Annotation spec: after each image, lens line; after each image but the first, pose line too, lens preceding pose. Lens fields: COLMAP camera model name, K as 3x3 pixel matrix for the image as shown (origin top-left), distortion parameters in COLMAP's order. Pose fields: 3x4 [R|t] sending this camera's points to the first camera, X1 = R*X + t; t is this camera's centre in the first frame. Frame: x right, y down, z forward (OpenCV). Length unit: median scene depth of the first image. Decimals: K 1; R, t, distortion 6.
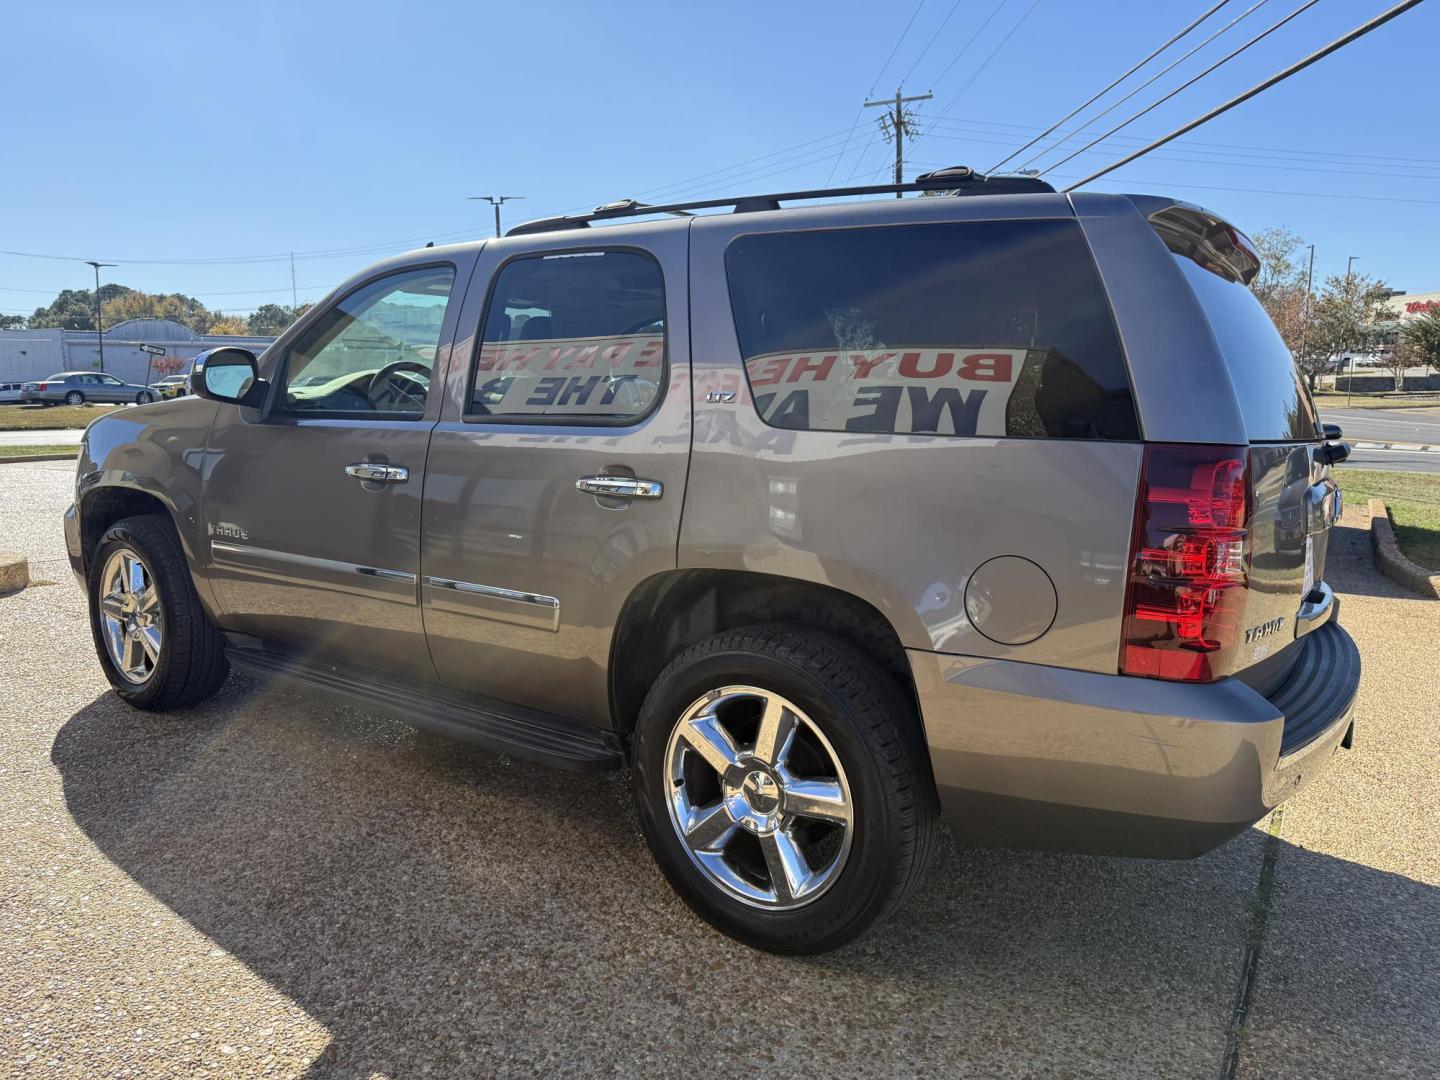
lens RADIAL K [[1023.7, 0, 720.0], [0, 1023.7, 540.0], [0, 0, 1]] dist [0.053109, -0.102243]
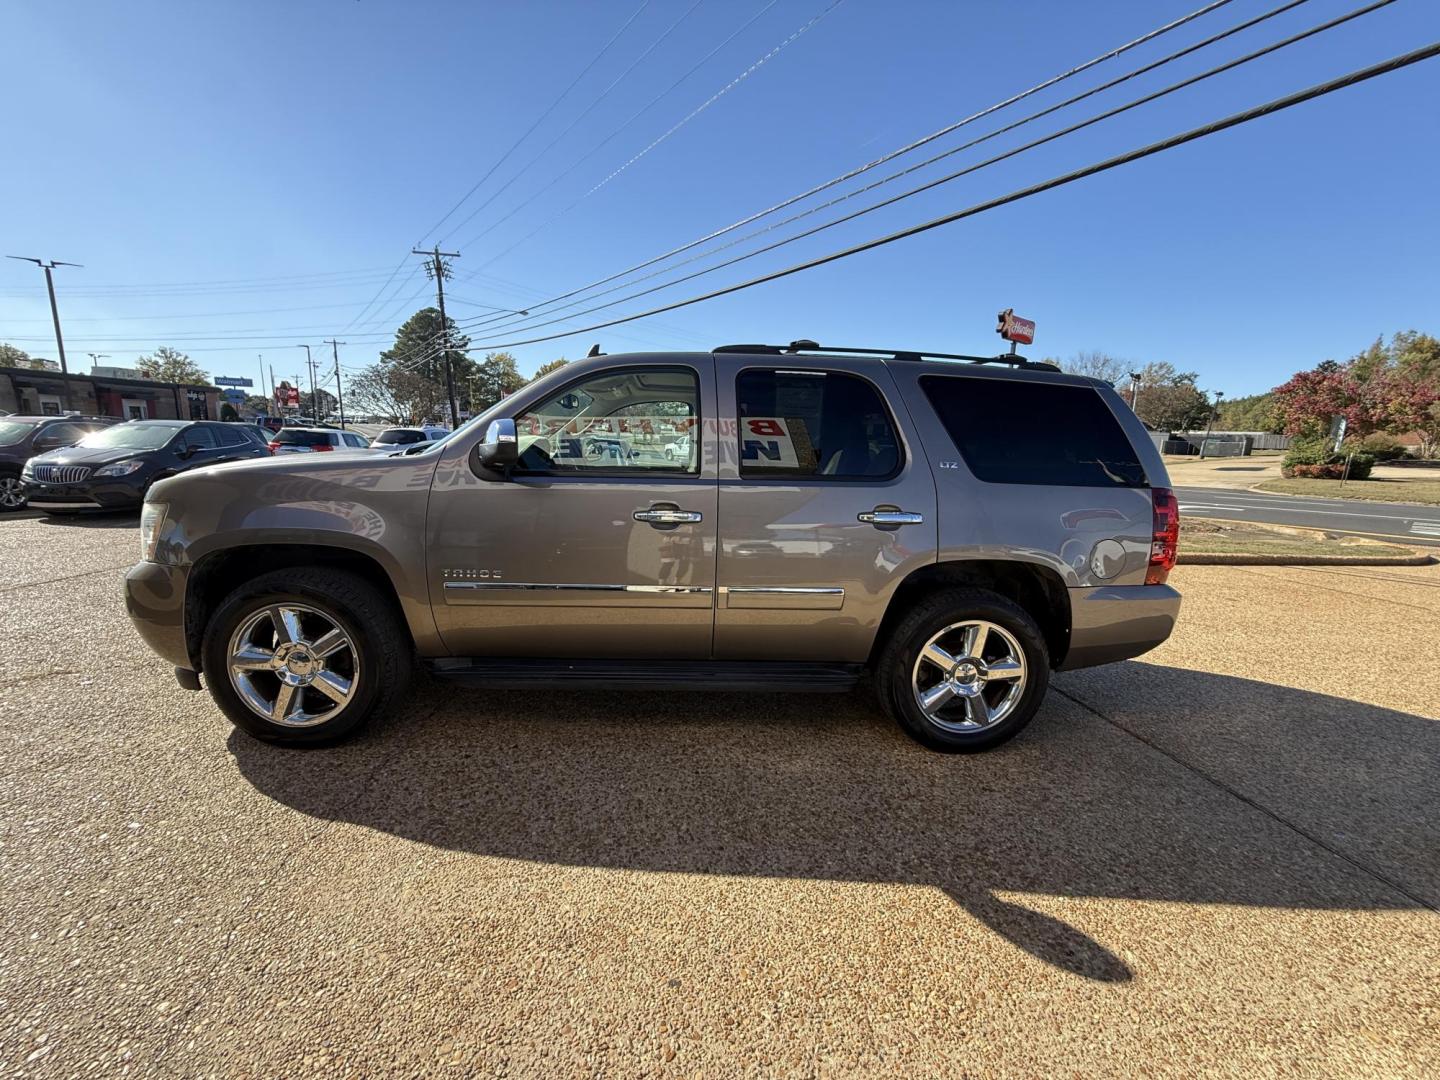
lens RADIAL K [[580.7, 0, 720.0], [0, 580.7, 540.0], [0, 0, 1]] dist [0.001493, -0.000172]
pose [[0.783262, -0.086279, 0.615676, -0.794711], [0.068345, 0.996271, 0.052666, -0.074778], [-0.617924, 0.000827, 0.786237, 0.358544]]
